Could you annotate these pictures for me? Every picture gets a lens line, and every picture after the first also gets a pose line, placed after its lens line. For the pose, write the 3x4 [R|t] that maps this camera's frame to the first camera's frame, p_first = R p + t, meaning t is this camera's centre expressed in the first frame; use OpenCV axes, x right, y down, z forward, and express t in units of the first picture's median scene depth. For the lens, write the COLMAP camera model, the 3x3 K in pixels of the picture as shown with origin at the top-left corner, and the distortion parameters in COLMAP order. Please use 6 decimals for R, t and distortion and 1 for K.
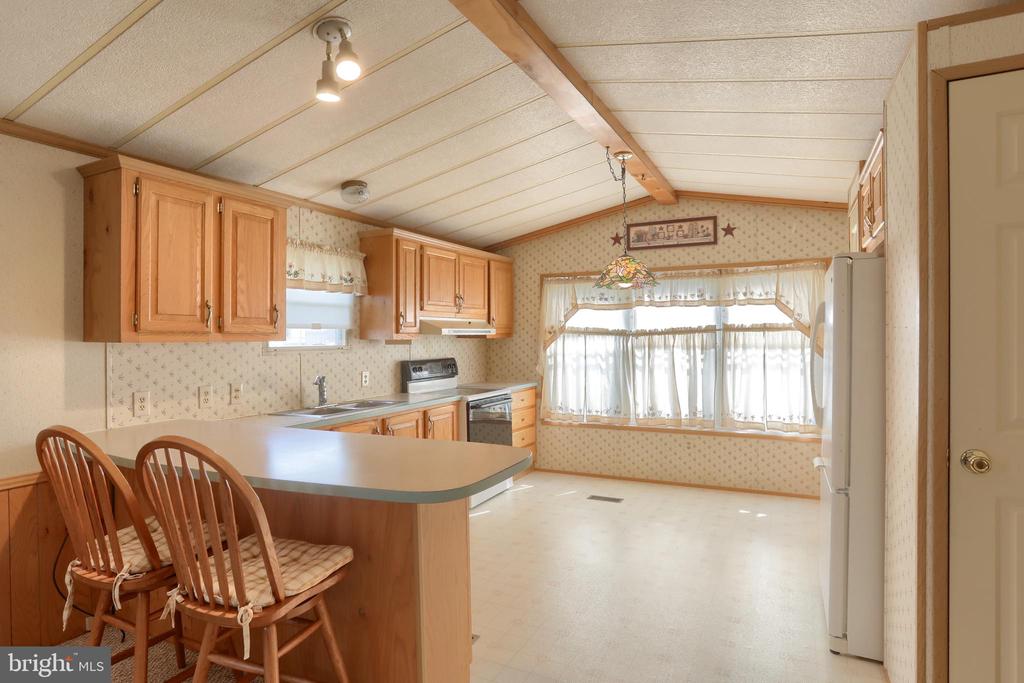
lens RADIAL K [[569.0, 0, 497.3], [0, 569.0, 338.0], [0, 0, 1]] dist [-0.049617, 0.012138]
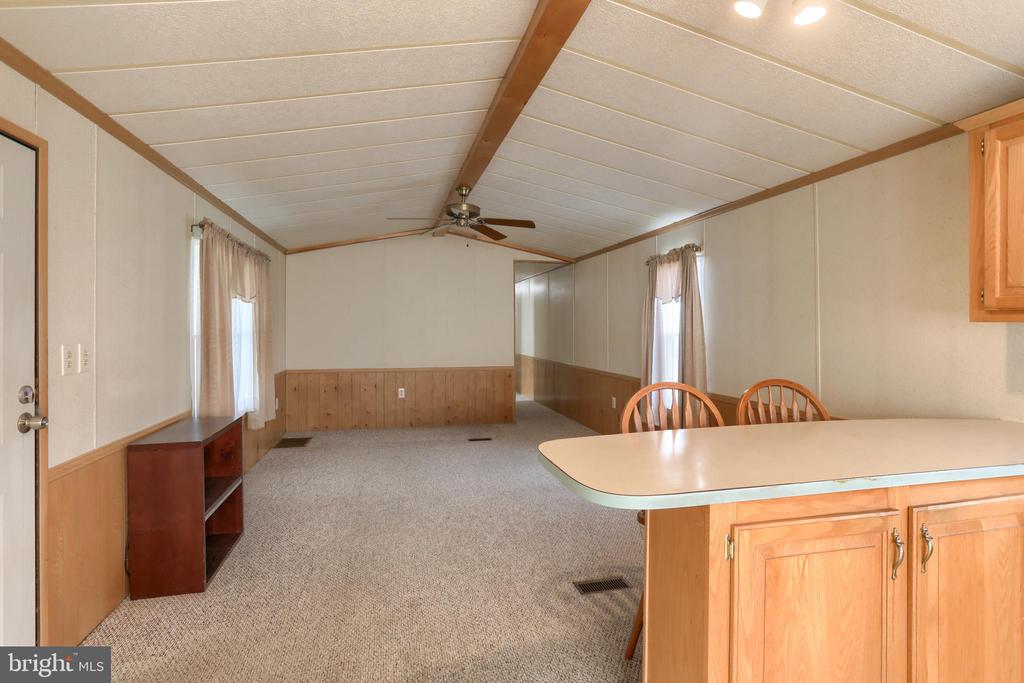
lens RADIAL K [[531.4, 0, 517.0], [0, 531.4, 327.7], [0, 0, 1]] dist [-0.058241, 0.022220]
pose [[-0.751912, 0.017148, -0.659040, 0.209567], [0.009203, 0.999837, 0.015515, -0.001204], [0.659199, 0.005600, -0.751948, 0.542166]]
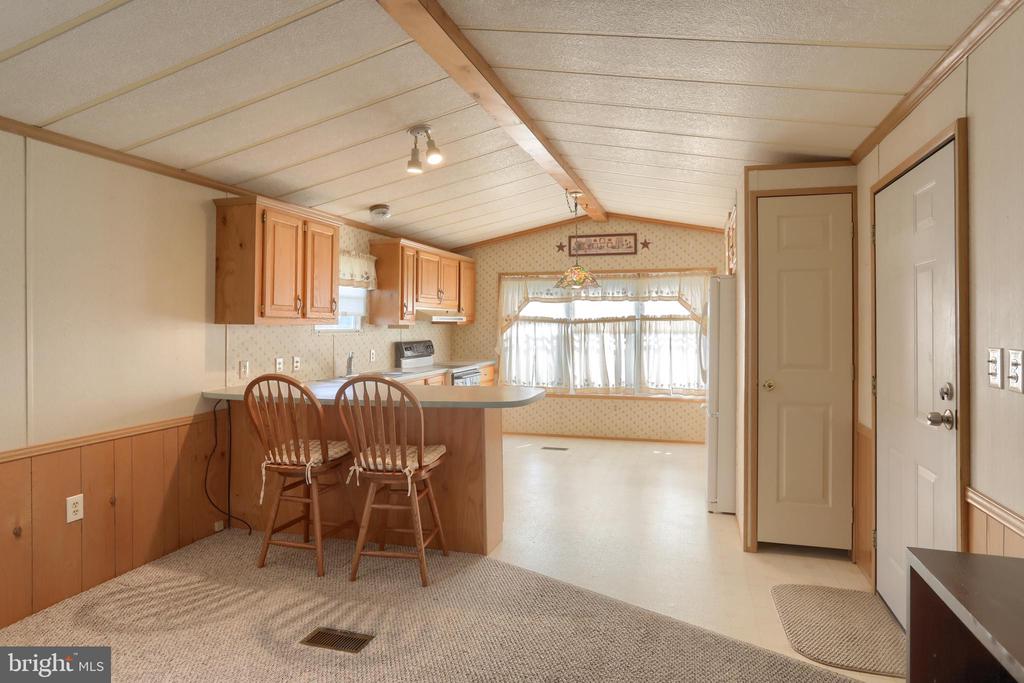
lens RADIAL K [[592.2, 0, 515.5], [0, 592.2, 318.3], [0, 0, 1]] dist [-0.050548, 0.009353]
pose [[0.982630, 0.008922, 0.185361, -0.137797], [-0.006496, 0.999885, -0.013691, 0.003803], [-0.185461, 0.012249, 0.982575, -0.290233]]
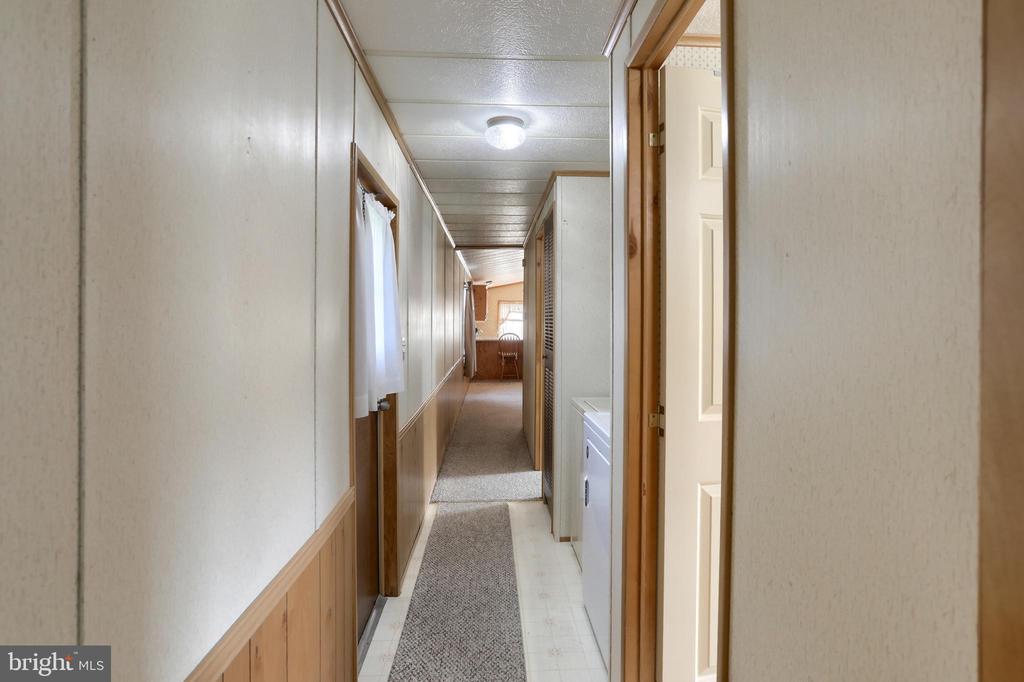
lens RADIAL K [[569.0, 0, 513.5], [0, 569.0, 332.9], [0, 0, 1]] dist [-0.049617, 0.012138]
pose [[0.869571, 0.007254, 0.493755, -1.434516], [-0.012175, 0.999903, 0.006753, 0.038413], [-0.493658, -0.011884, 0.869575, -1.748883]]
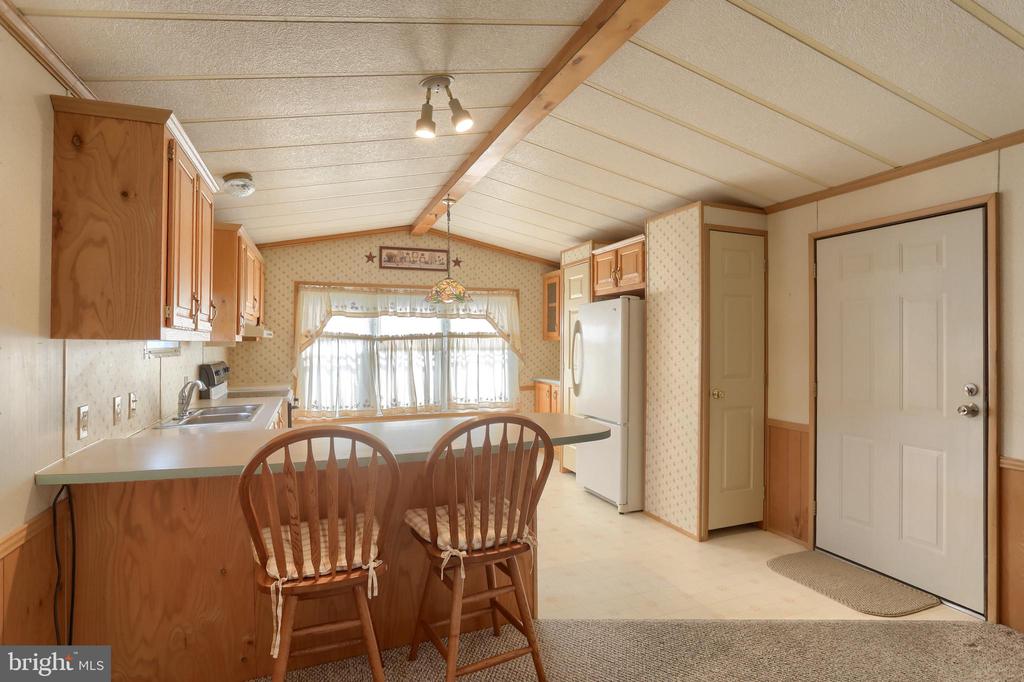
lens RADIAL K [[531.4, 0, 521.1], [0, 531.4, 340.6], [0, 0, 1]] dist [-0.058241, 0.022220]
pose [[0.656414, 0.009818, 0.754337, -0.423132], [-0.004037, 0.999947, -0.009502, 0.006689], [-0.754390, 0.003192, 0.656418, 0.051706]]
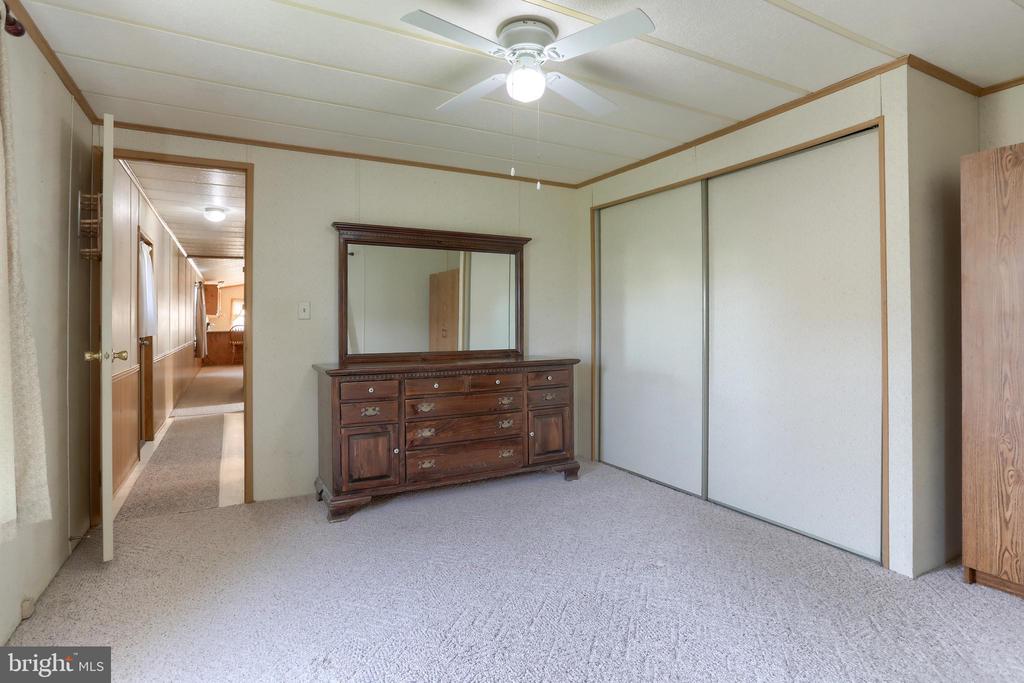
lens RADIAL K [[515.2, 0, 518.6], [0, 515.2, 321.7], [0, 0, 1]] dist [-0.032810, 0.012948]
pose [[0.547340, 0.016710, 0.836743, -1.659170], [-0.003241, 0.999835, -0.017847, 0.079541], [-0.836904, 0.007057, 0.547304, -2.260737]]
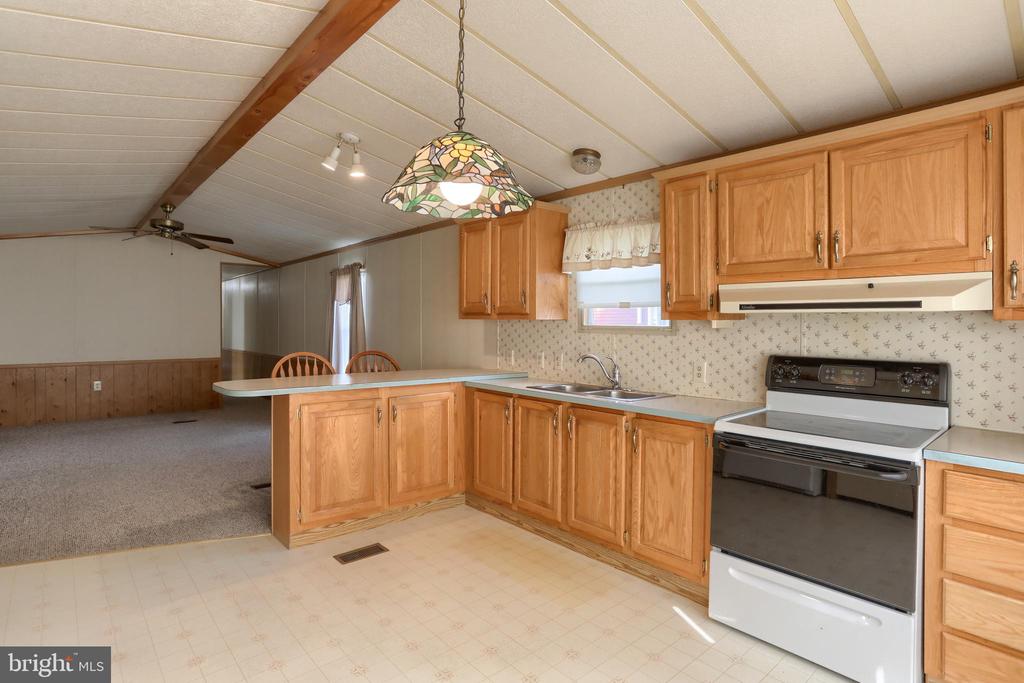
lens RADIAL K [[531.4, 0, 523.7], [0, 531.4, 327.9], [0, 0, 1]] dist [-0.058241, 0.022220]
pose [[-0.344332, 0.019995, -0.938635, 0.430395], [-0.002886, 0.999746, 0.022355, -0.001563], [0.938844, 0.010406, -0.344187, 0.854590]]
